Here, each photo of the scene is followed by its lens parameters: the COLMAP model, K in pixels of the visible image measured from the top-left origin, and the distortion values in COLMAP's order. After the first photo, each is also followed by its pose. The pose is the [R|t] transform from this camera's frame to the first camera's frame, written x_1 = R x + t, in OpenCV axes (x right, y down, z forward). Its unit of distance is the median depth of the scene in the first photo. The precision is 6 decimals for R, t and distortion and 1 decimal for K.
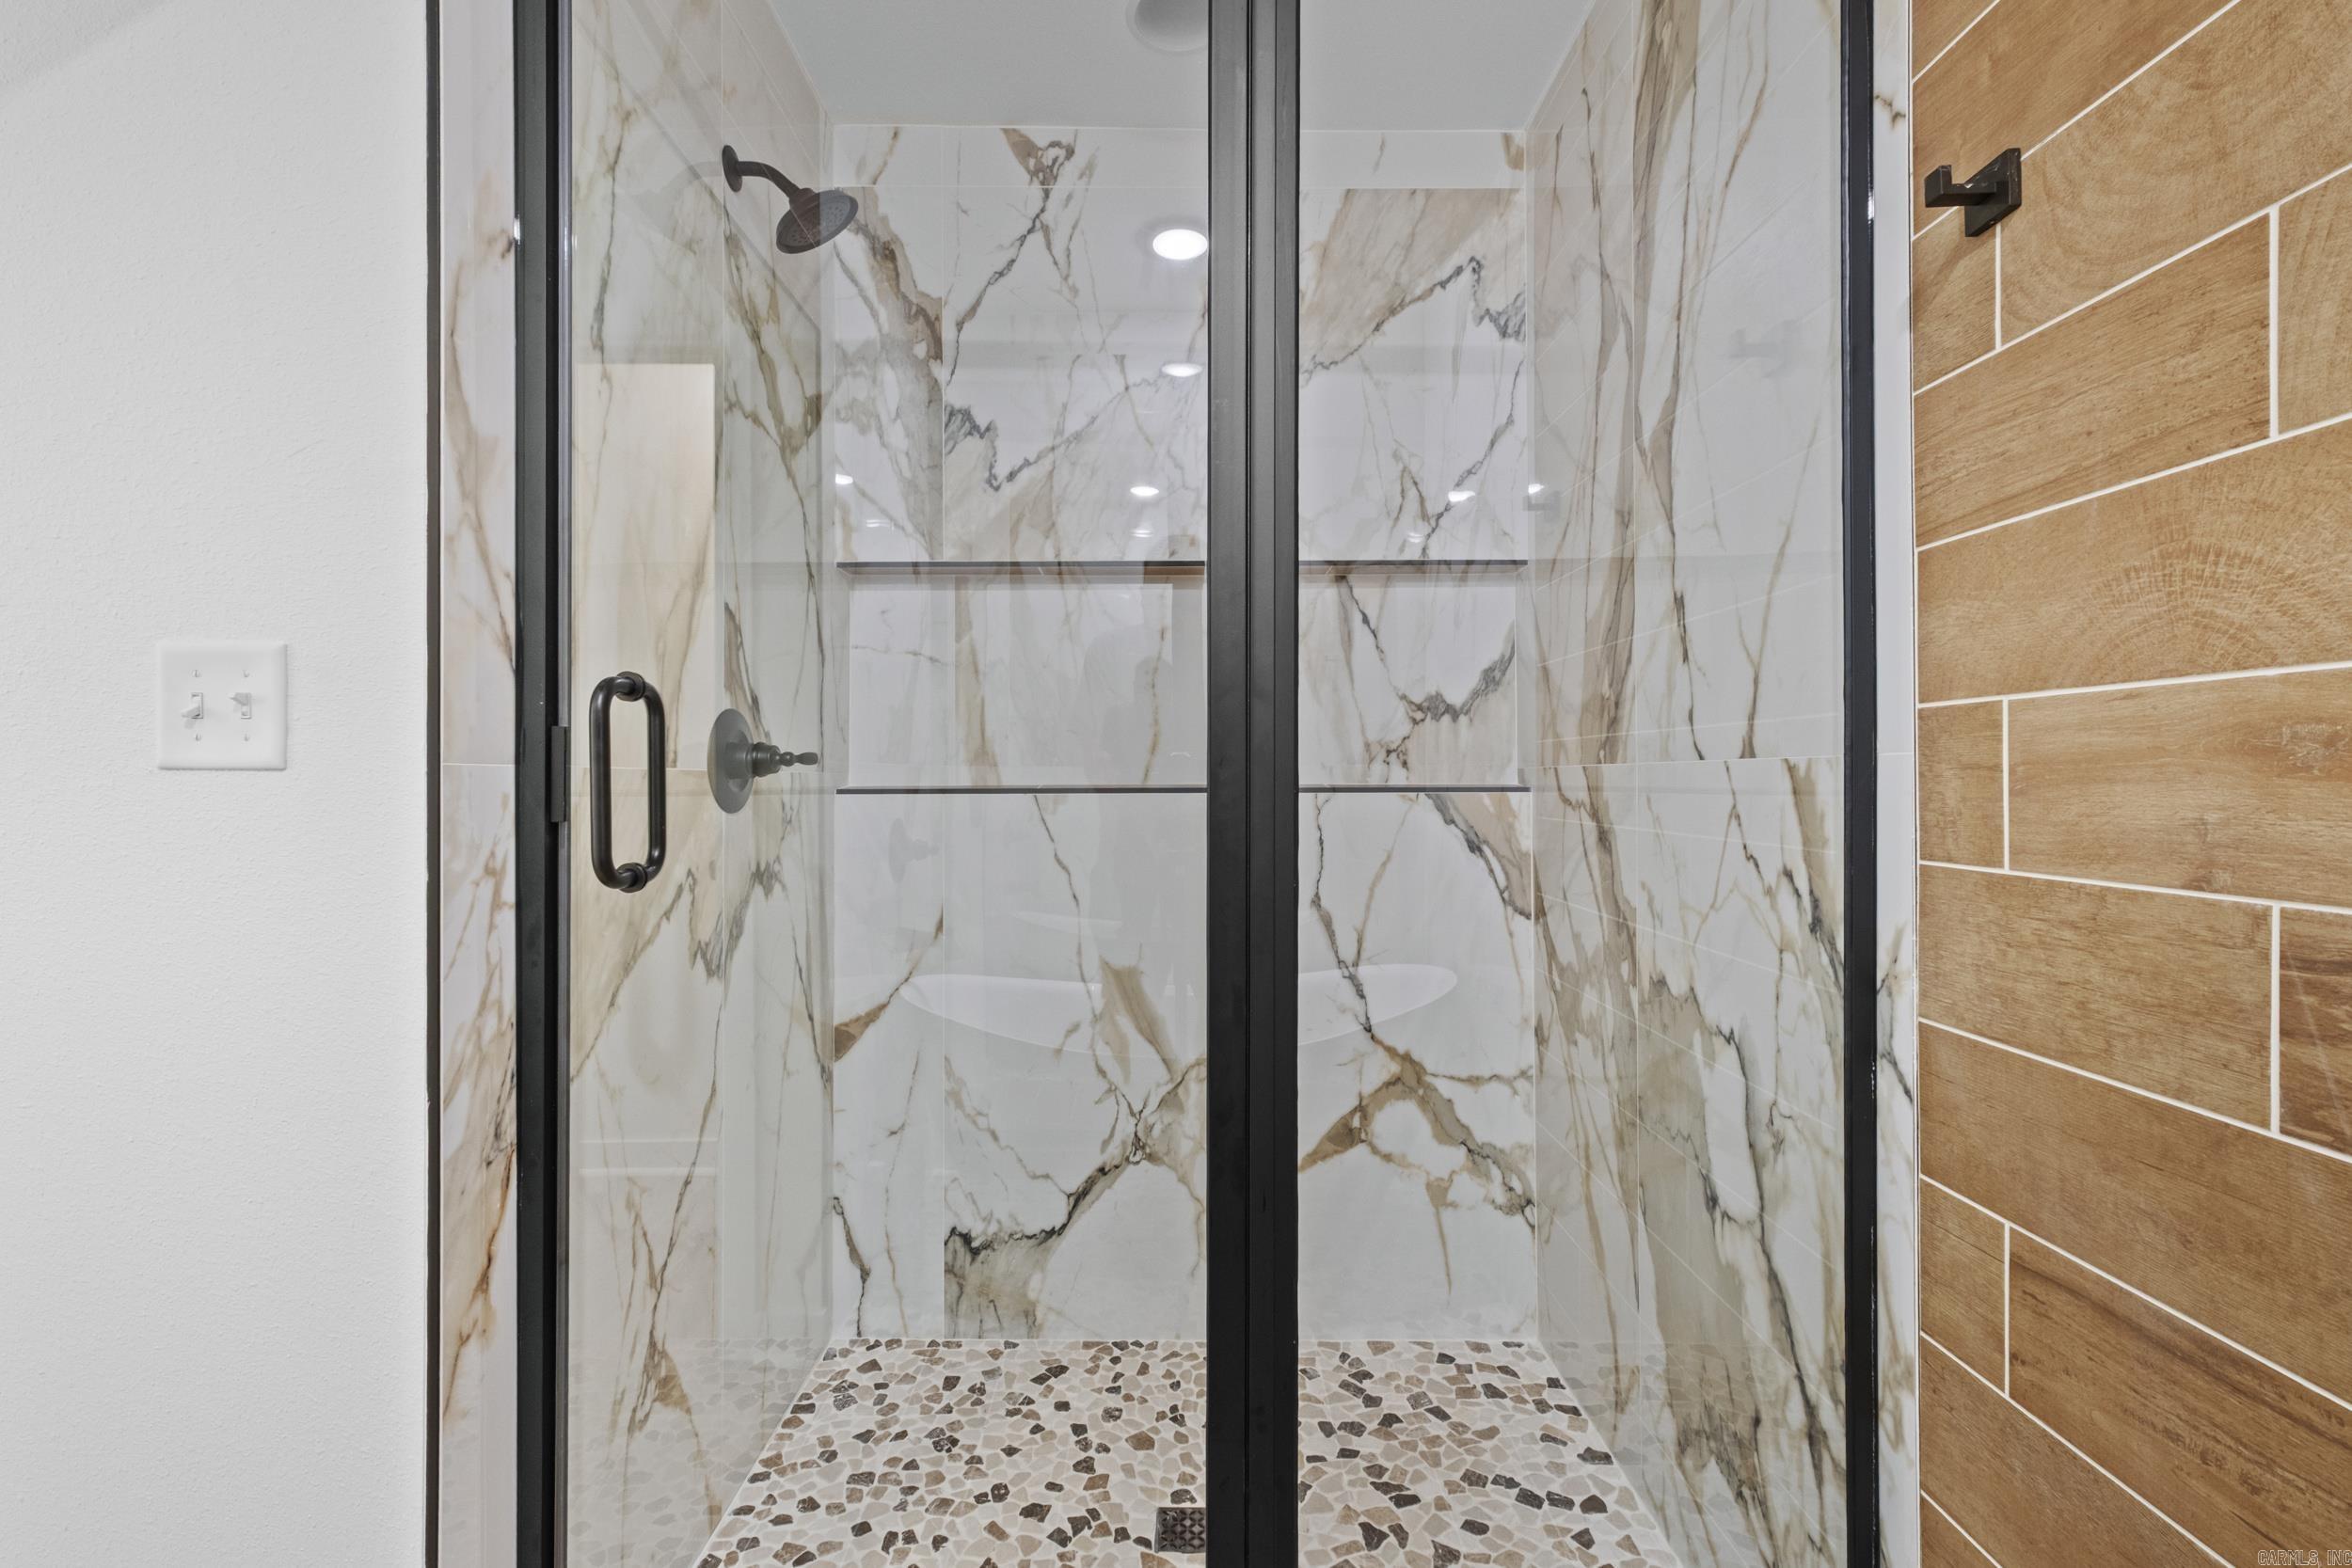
lens RADIAL K [[1016.4, 0, 1170.5], [0, 1016.4, 774.9], [0, 0, 1]] dist [0.005900, 0.000864]
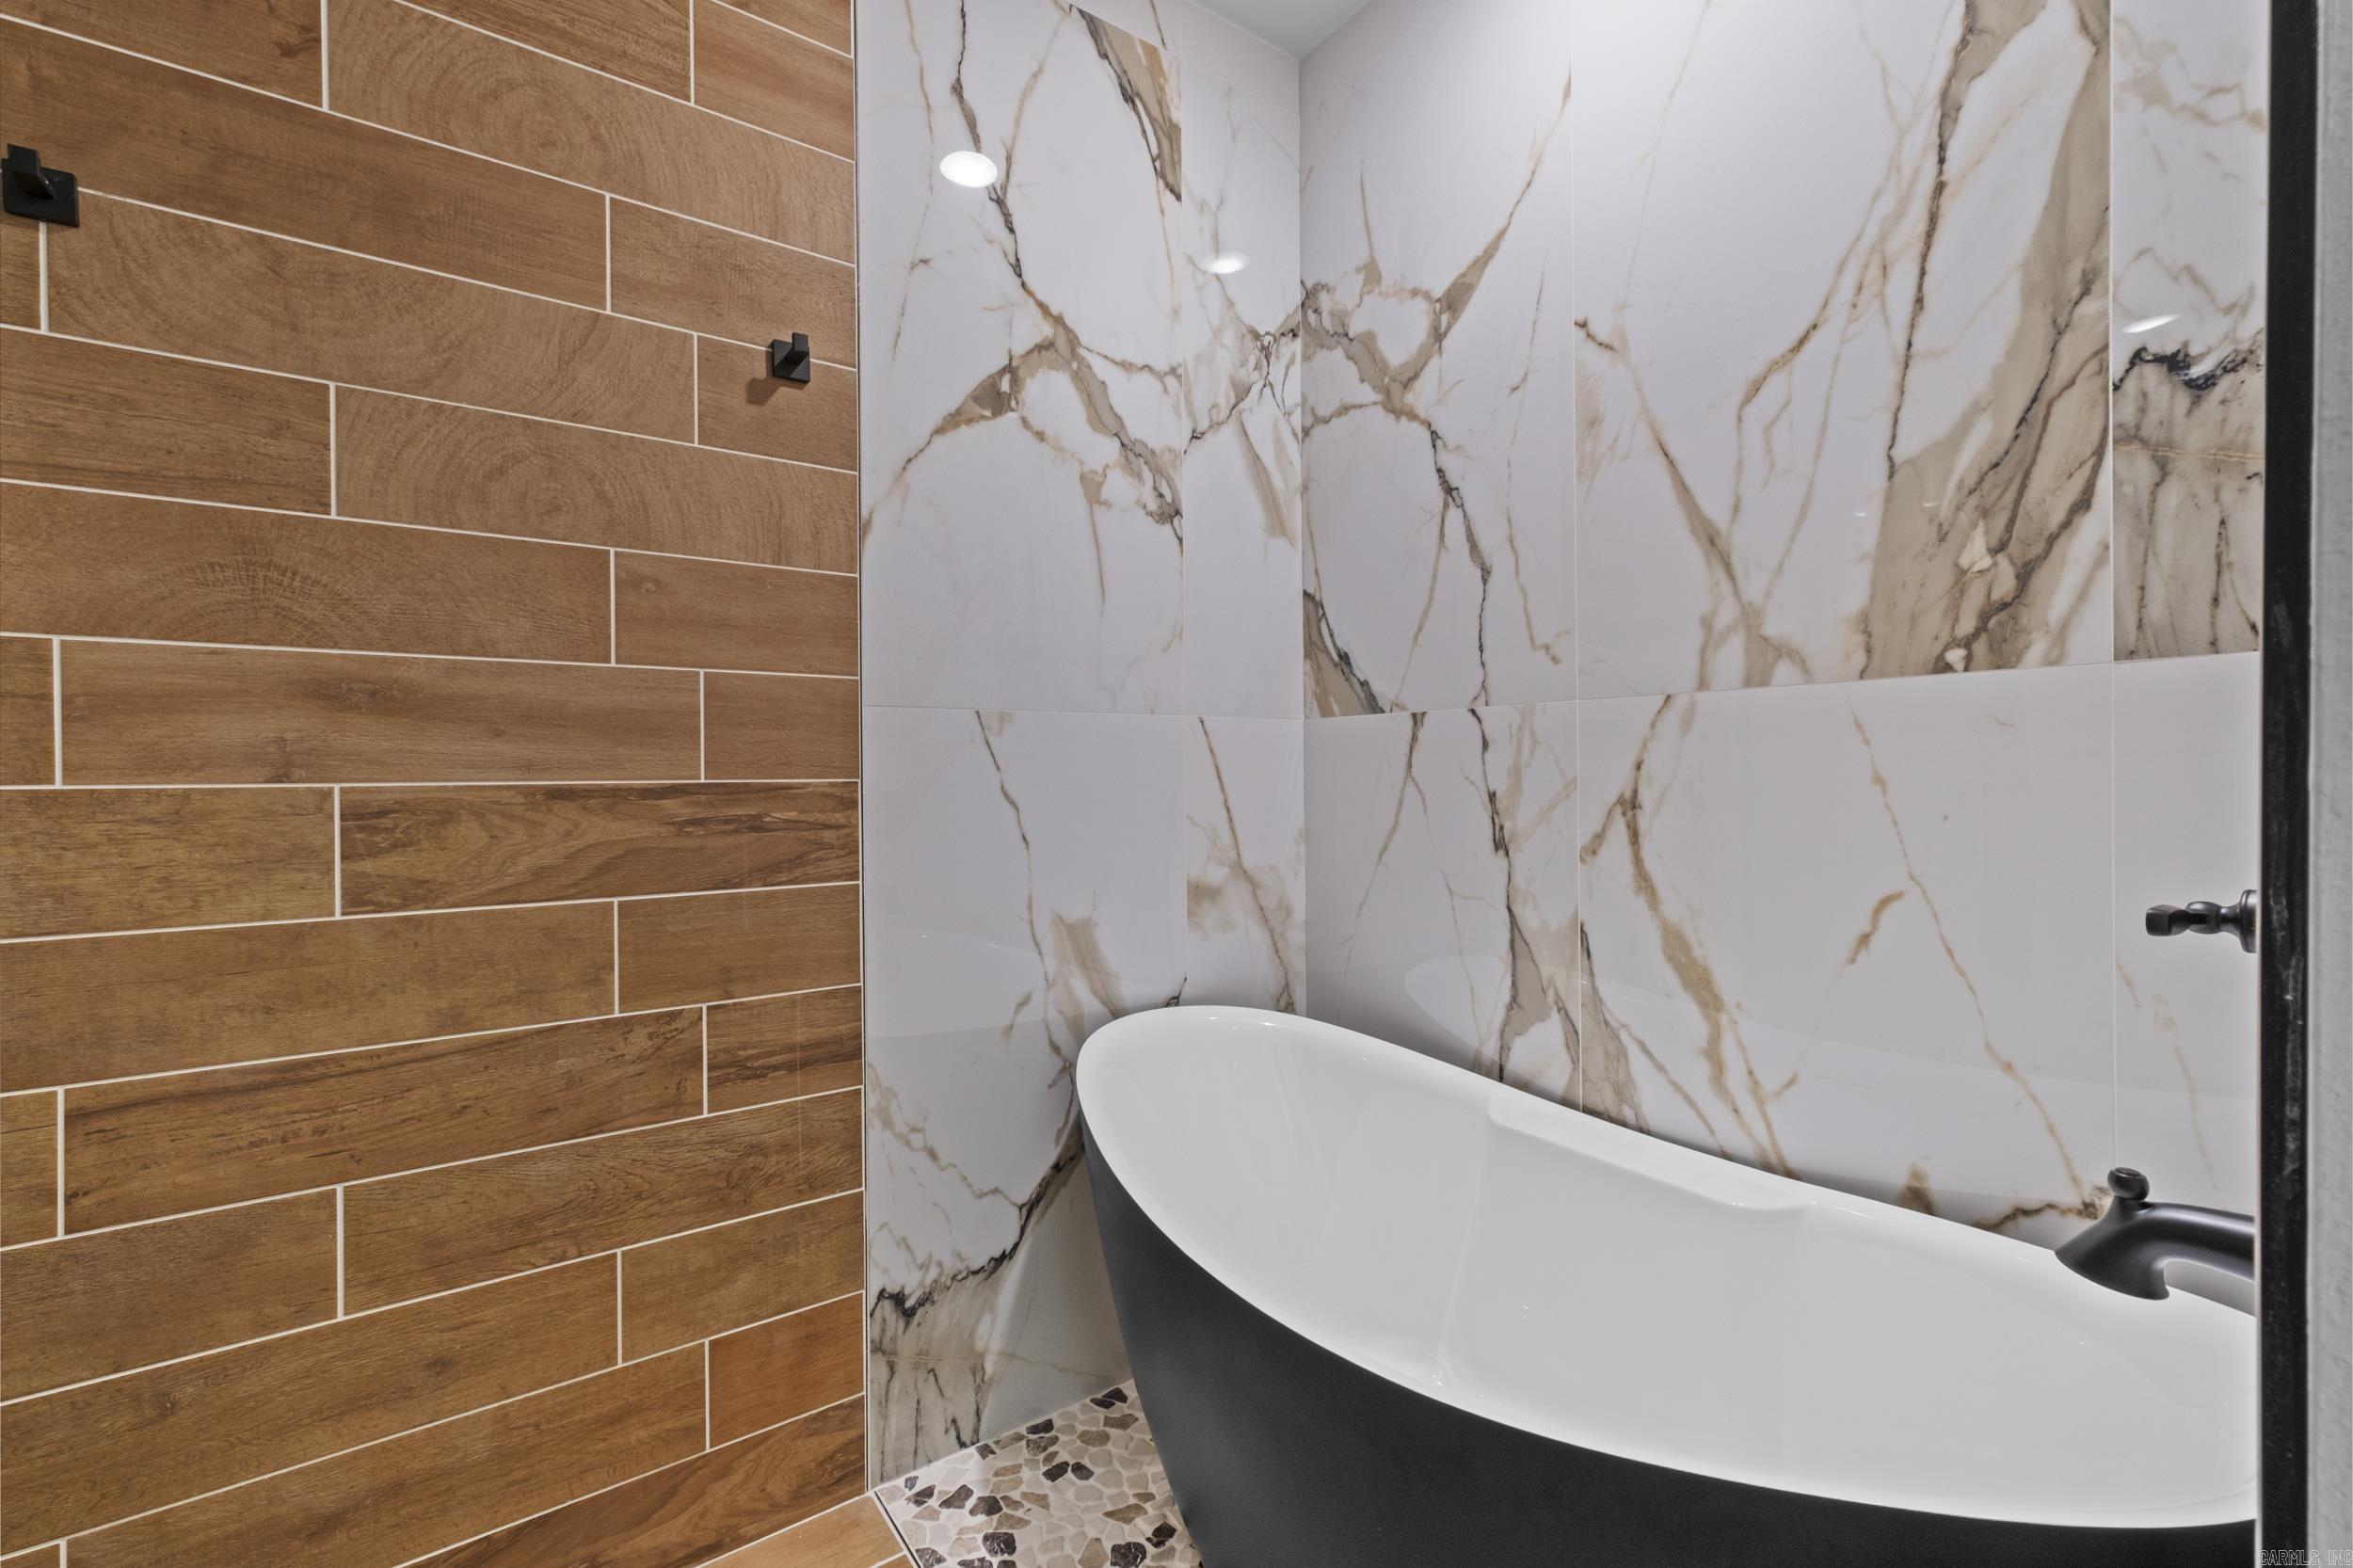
lens RADIAL K [[1017.0, 0, 1171.1], [0, 1017.0, 775.1], [0, 0, 1]] dist [0.005900, 0.000864]
pose [[-0.597789, 0.002846, 0.801648, -0.673686], [0.005224, 0.999986, 0.000345, 0.067369], [-0.801636, 0.004394, -0.597796, 0.524867]]
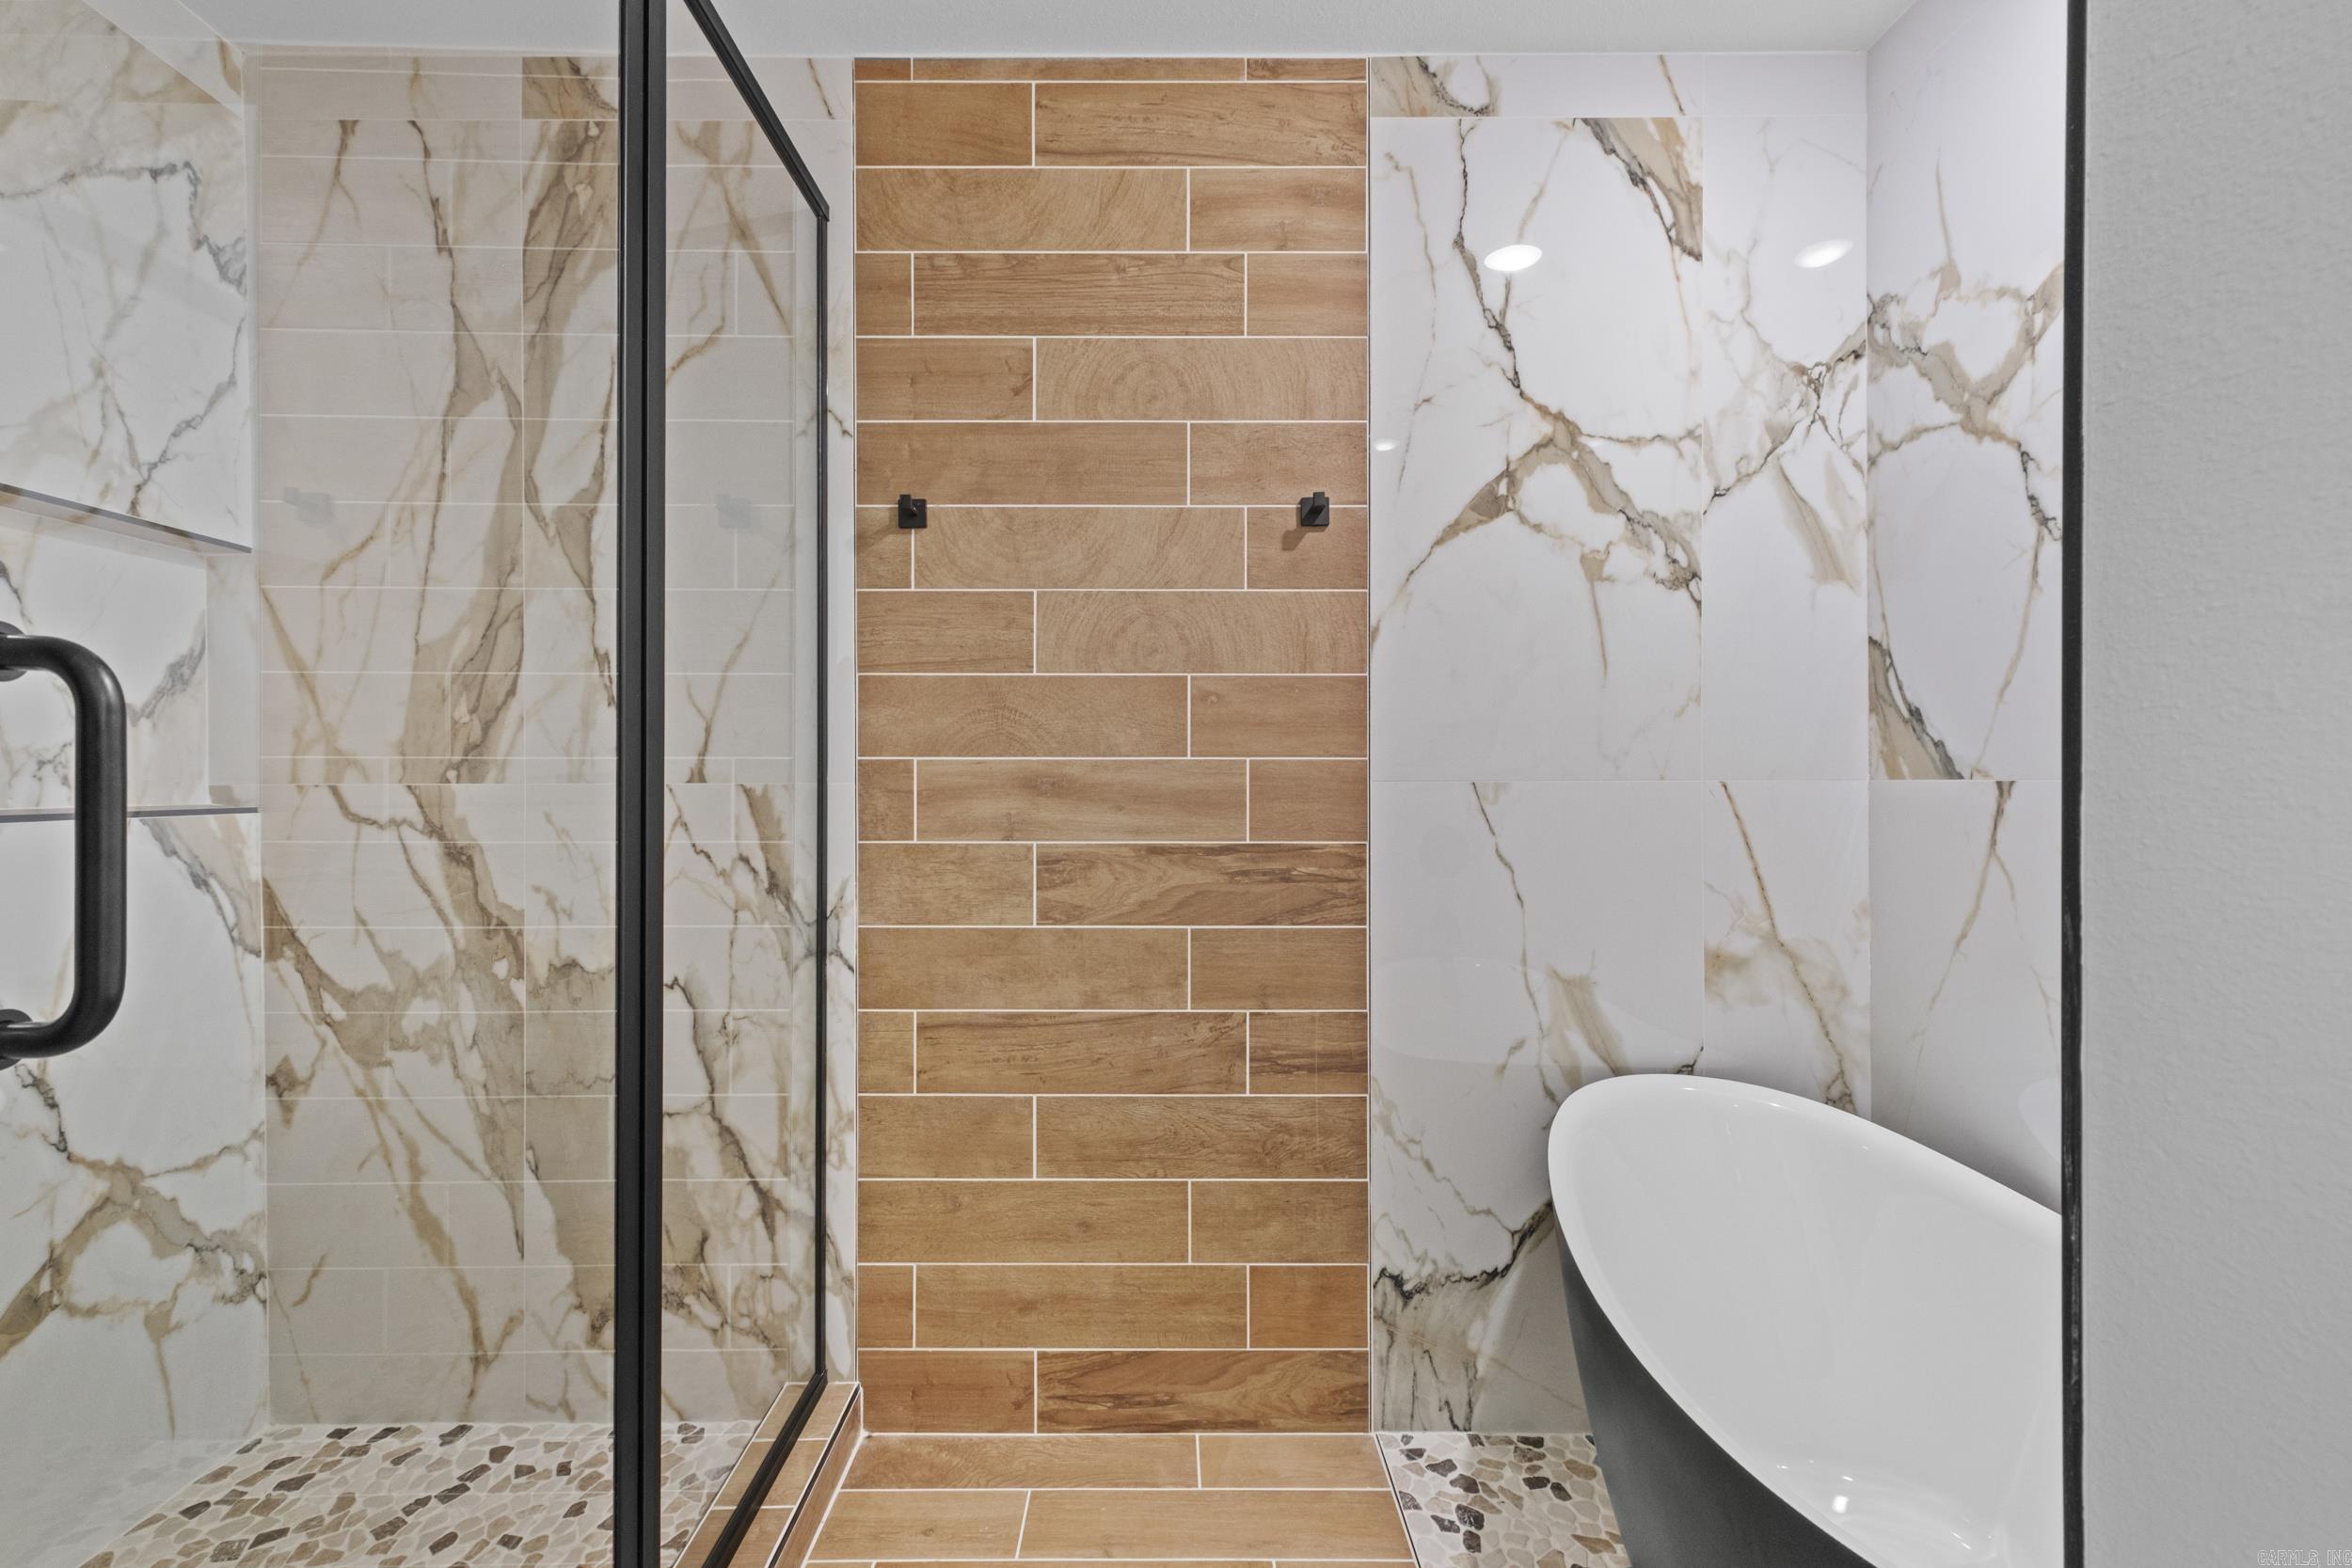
lens RADIAL K [[1016.4, 0, 1155.8], [0, 1016.4, 776.9], [0, 0, 1]] dist [0.005900, 0.000864]
pose [[-0.018279, 0.005307, 0.999819, -0.970813], [-0.003492, 0.999979, -0.005372, -0.021690], [-0.999827, -0.003590, -0.018260, 0.422483]]
